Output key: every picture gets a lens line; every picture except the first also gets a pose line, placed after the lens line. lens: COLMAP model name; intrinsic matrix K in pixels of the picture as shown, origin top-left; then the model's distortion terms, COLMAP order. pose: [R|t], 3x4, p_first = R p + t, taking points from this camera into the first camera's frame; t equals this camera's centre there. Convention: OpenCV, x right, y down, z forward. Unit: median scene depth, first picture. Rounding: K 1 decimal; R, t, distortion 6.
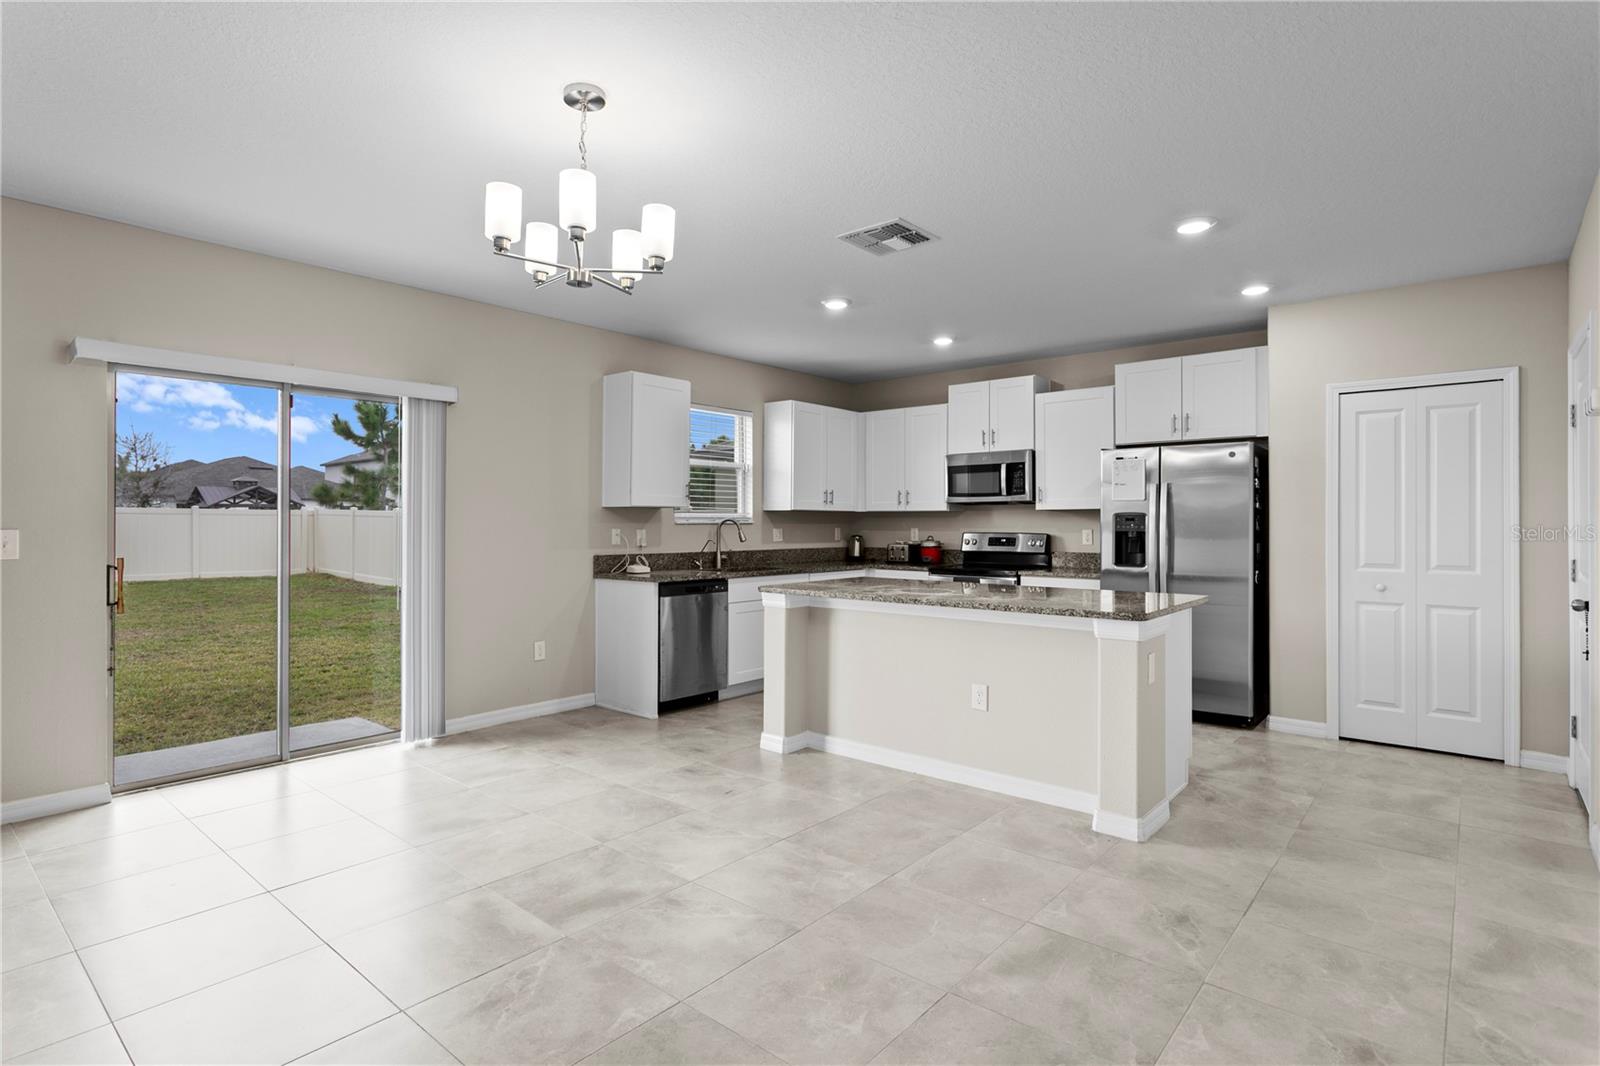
lens RADIAL K [[811.6, 0, 773.6], [0, 811.6, 518.1], [0, 0, 1]] dist [-0.002617, 0.001205]
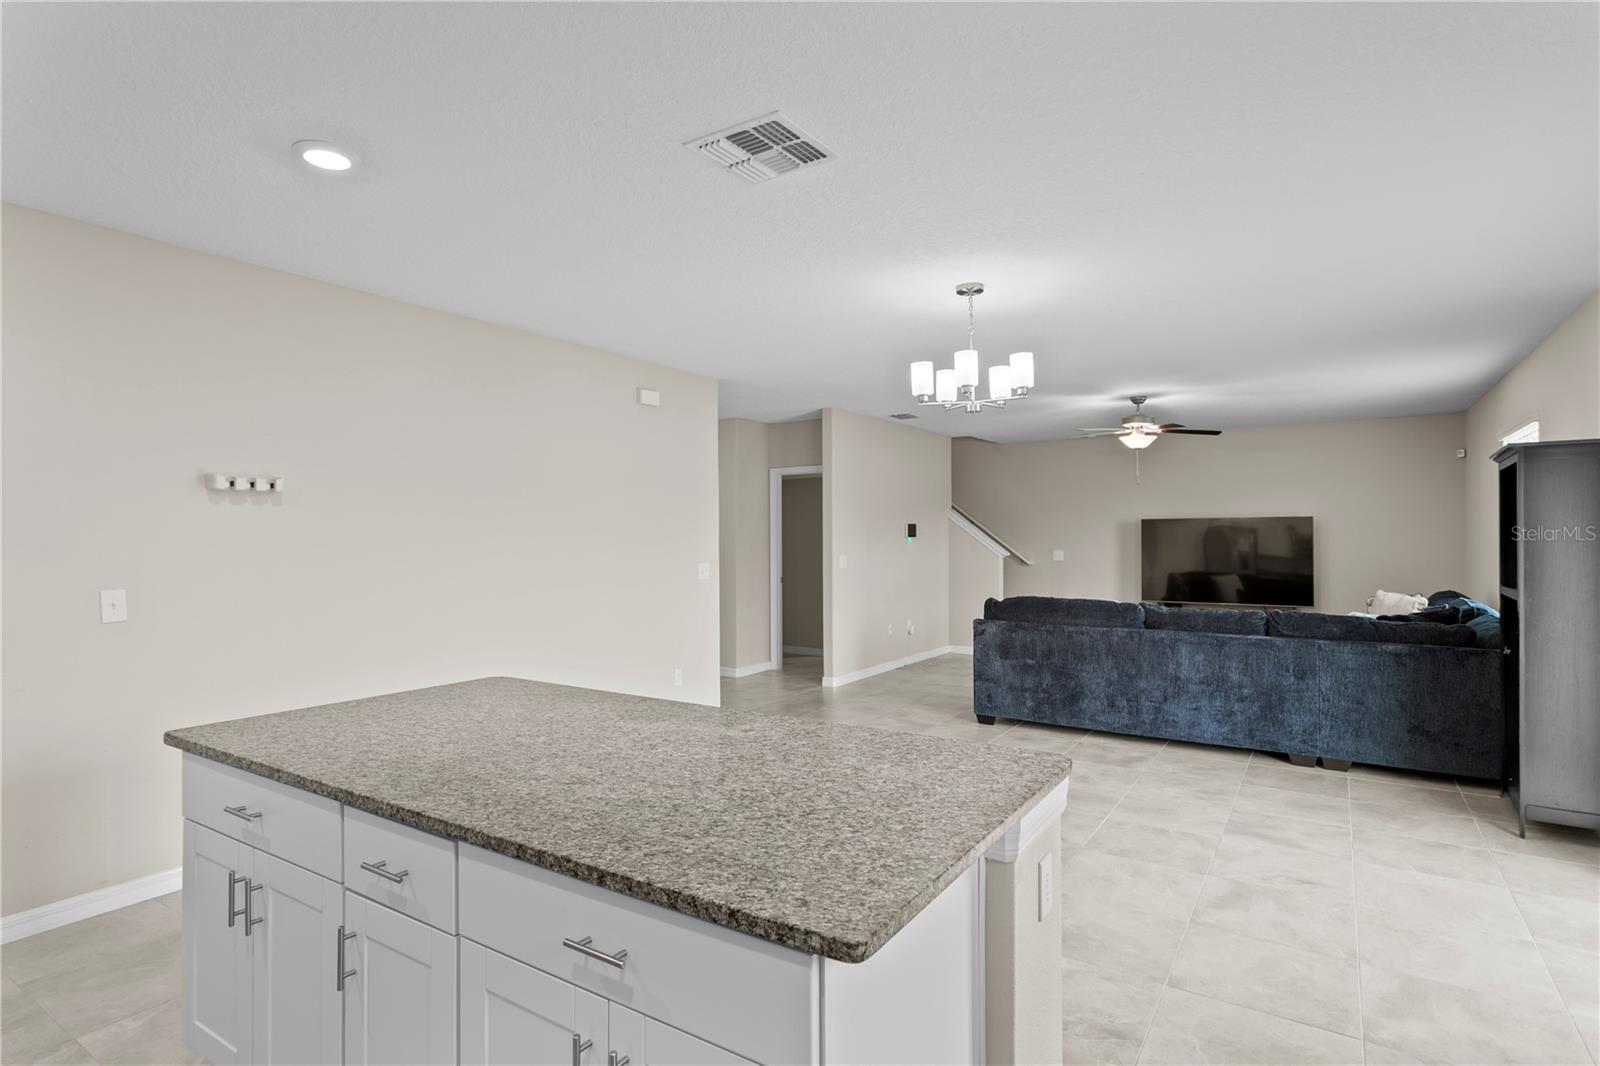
lens RADIAL K [[823.2, 0, 783.2], [0, 823.2, 530.9], [0, 0, 1]] dist [0.001904, 0.000339]
pose [[-0.991599, 0.000232, -0.129349, 0.138990], [0.001922, 0.999914, -0.012939, -0.019481], [0.129335, -0.013079, -0.991515, 1.096264]]
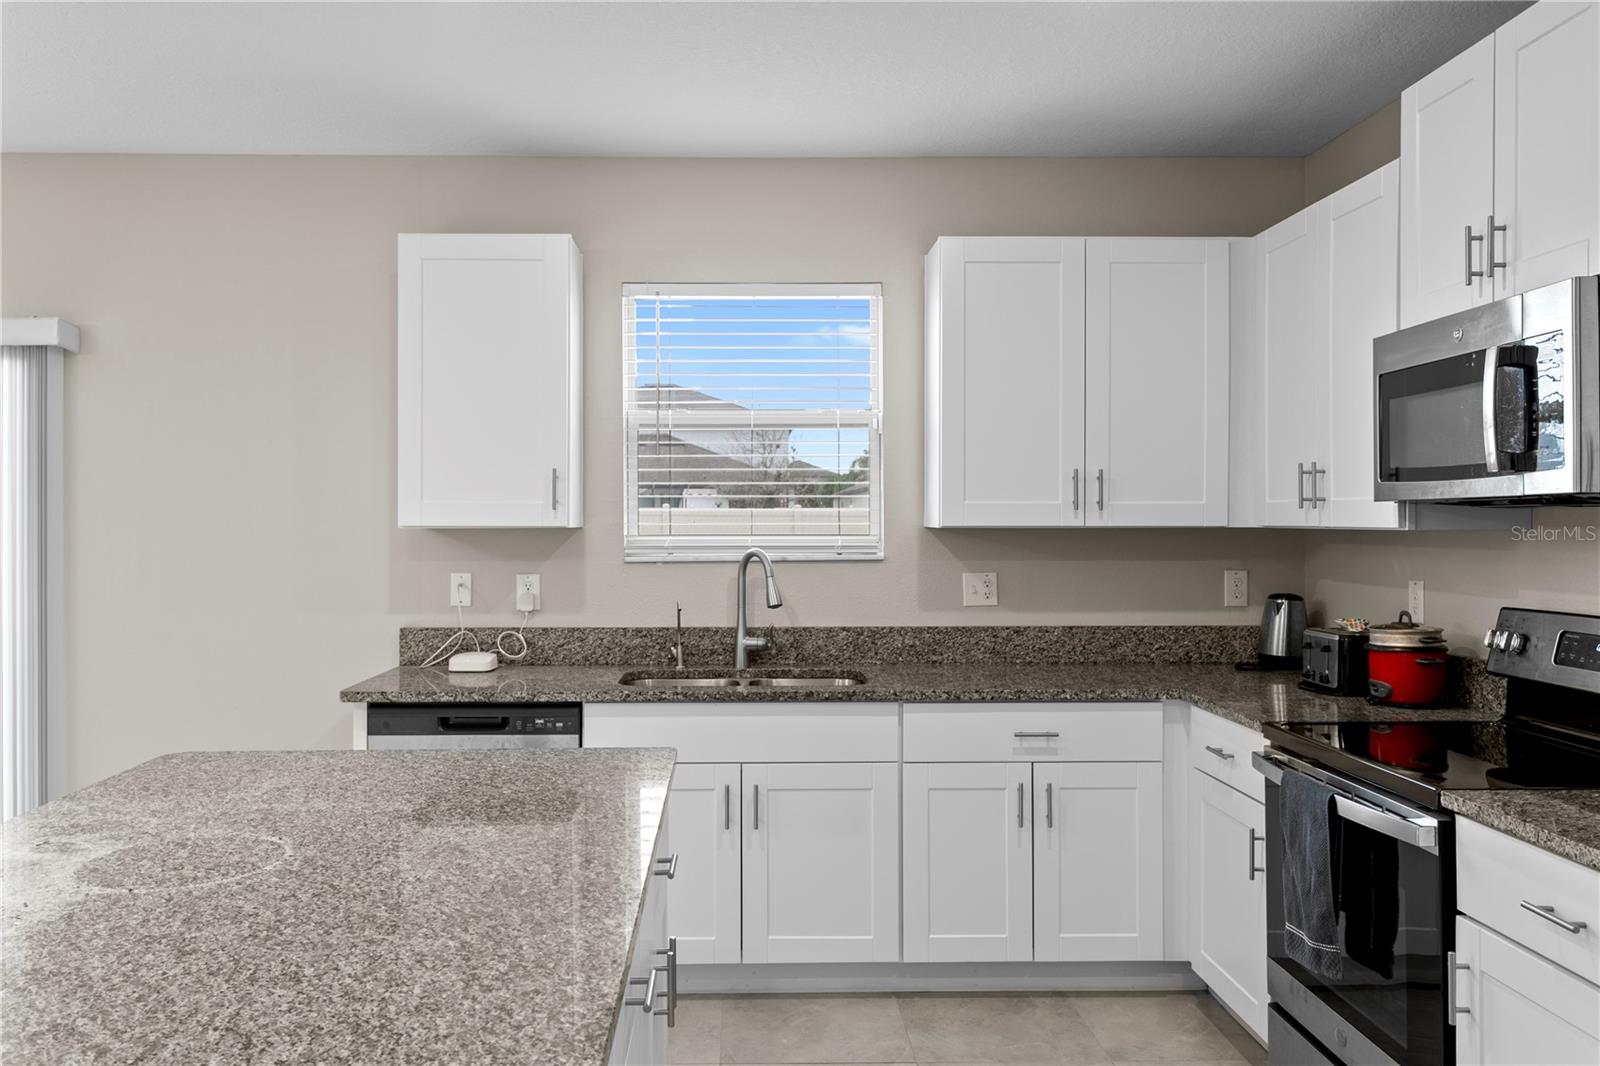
lens RADIAL K [[1251.9, 0, 765.5], [0, 1251.9, 515.6], [0, 0, 1]] dist [0.003418, 0.000283]
pose [[0.676452, -0.005757, -0.736465, 0.463277], [0.007521, 0.999971, -0.000909, -0.017902], [0.736449, -0.004924, 0.676475, 0.635738]]
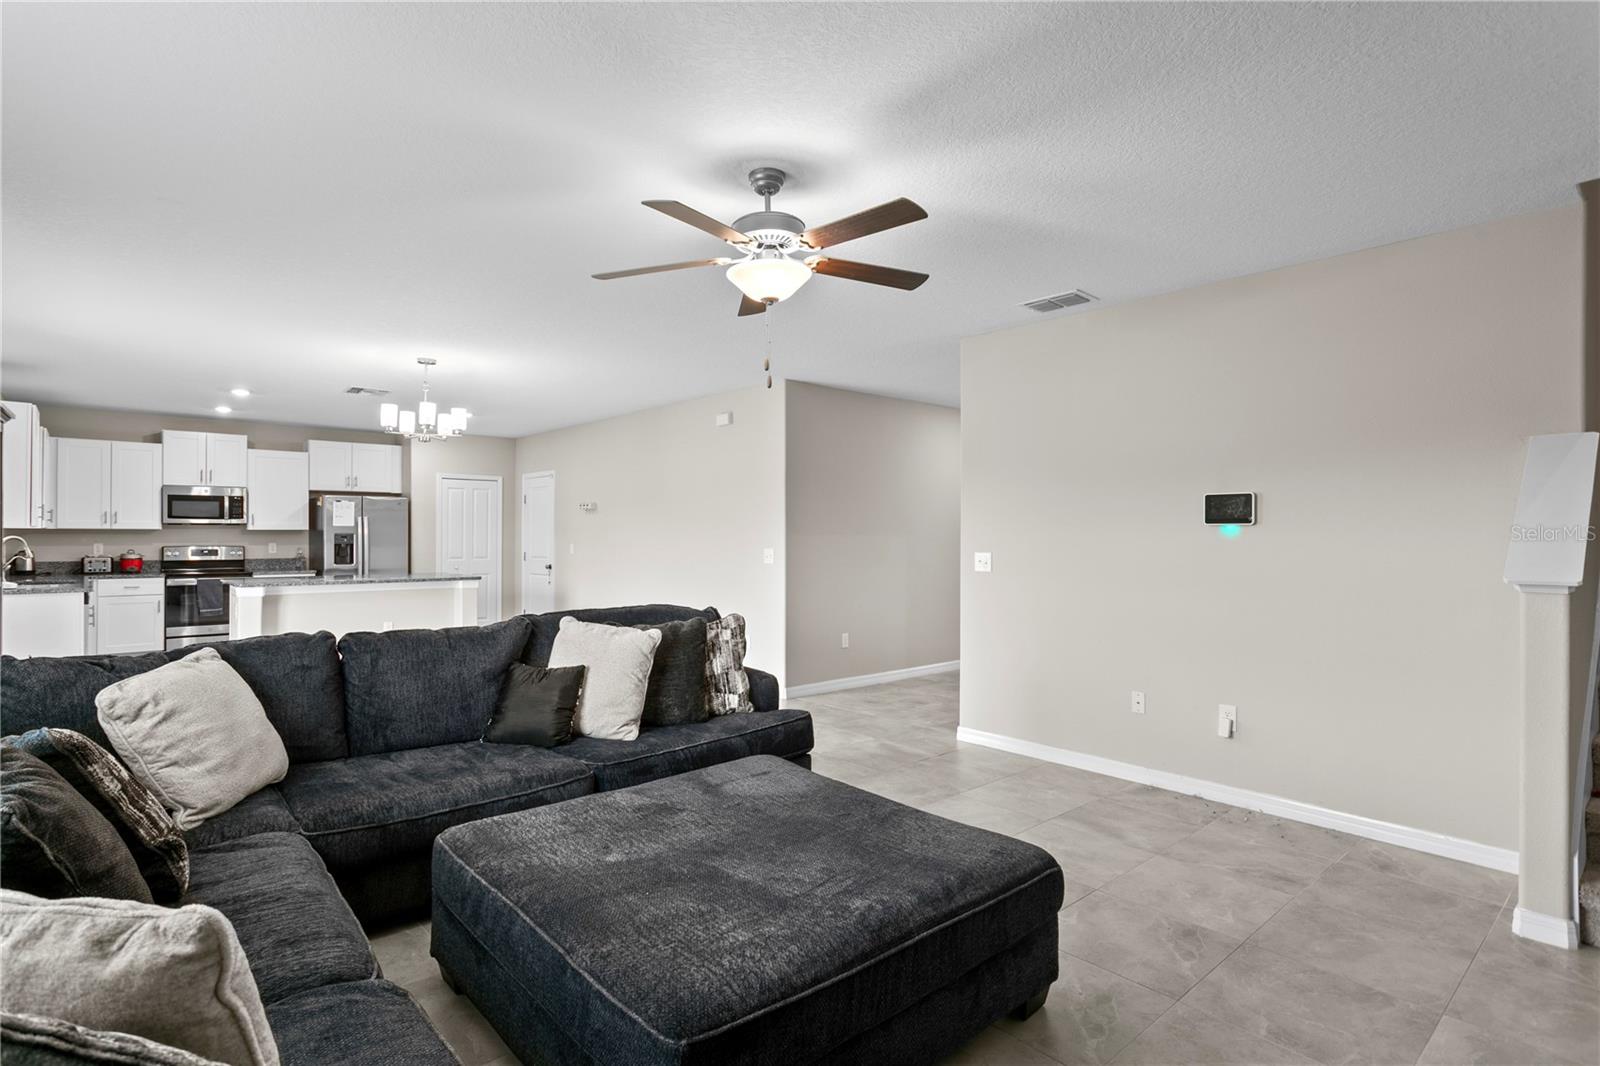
lens RADIAL K [[811.6, 0, 773.6], [0, 811.6, 518.1], [0, 0, 1]] dist [-0.002617, 0.001205]
pose [[0.147365, 0.018018, 0.988918, -1.061475], [-0.009653, 0.999813, -0.016778, -0.017063], [-0.989035, -0.007074, 0.147511, -0.149705]]
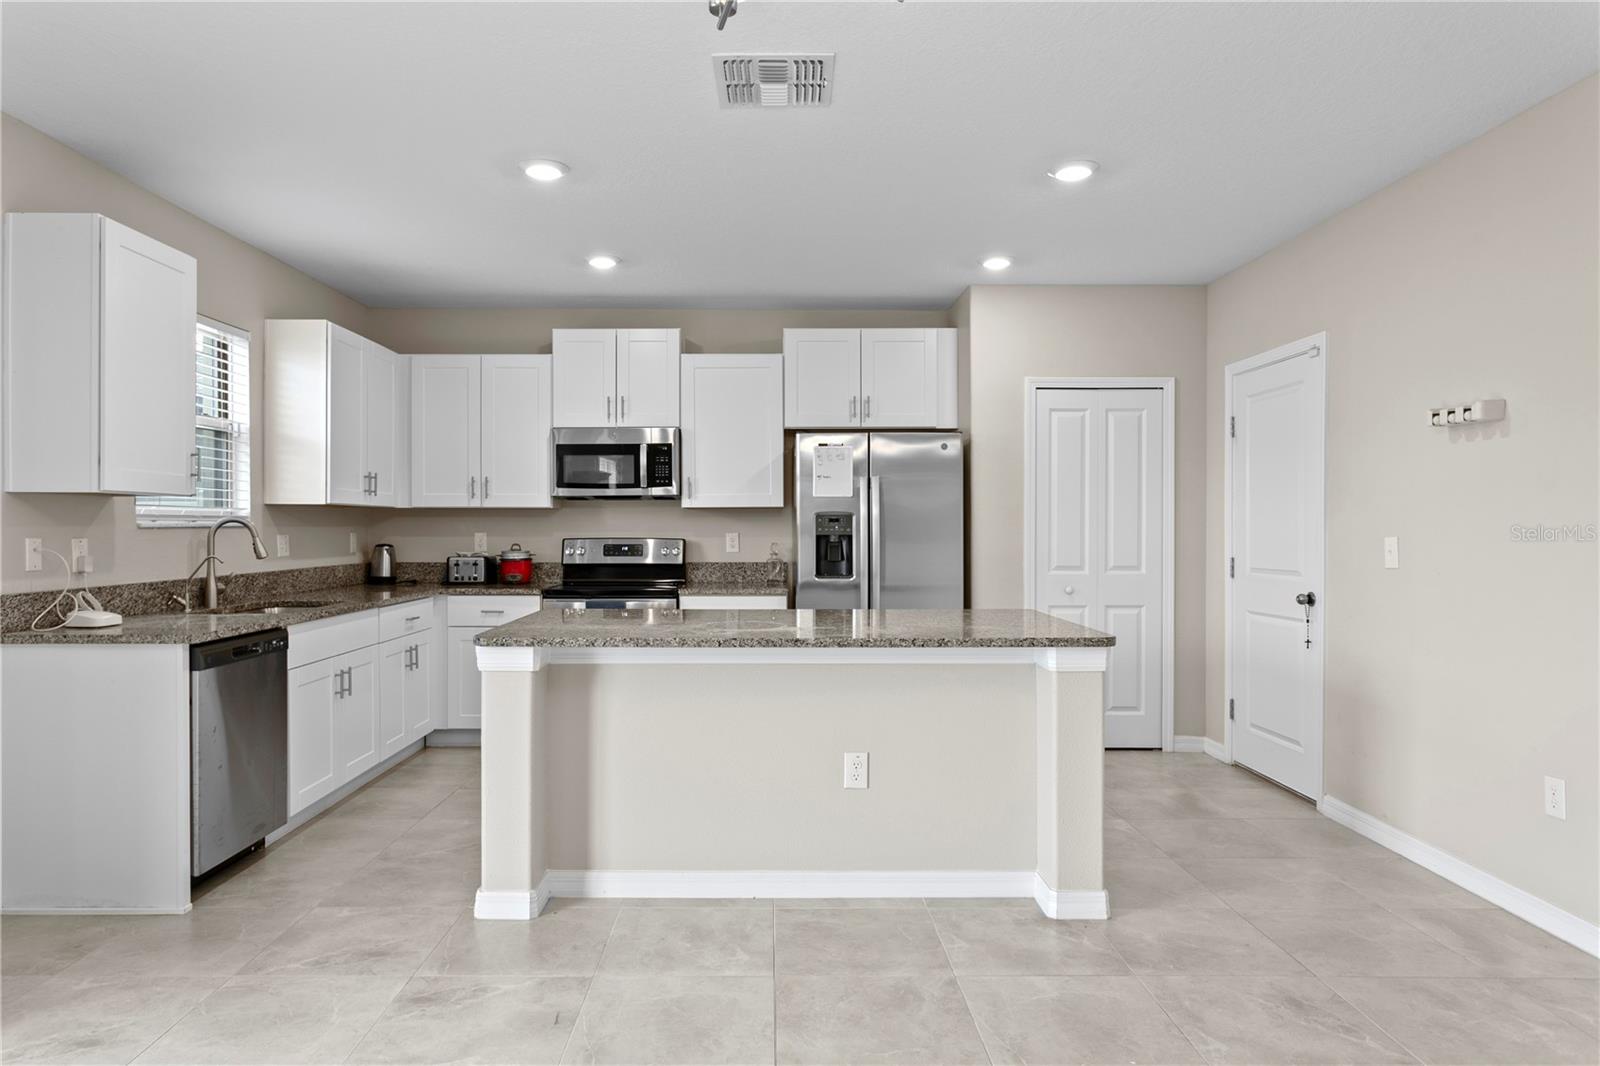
lens RADIAL K [[1000.4, 0, 772.7], [0, 1000.4, 533.2], [0, 0, 1]] dist [-0.005646, 0.001278]
pose [[0.751040, -0.006692, 0.660222, -0.254544], [-0.002899, 0.999906, 0.013432, 0.001213], [-0.660250, -0.012002, 0.750950, 0.265973]]
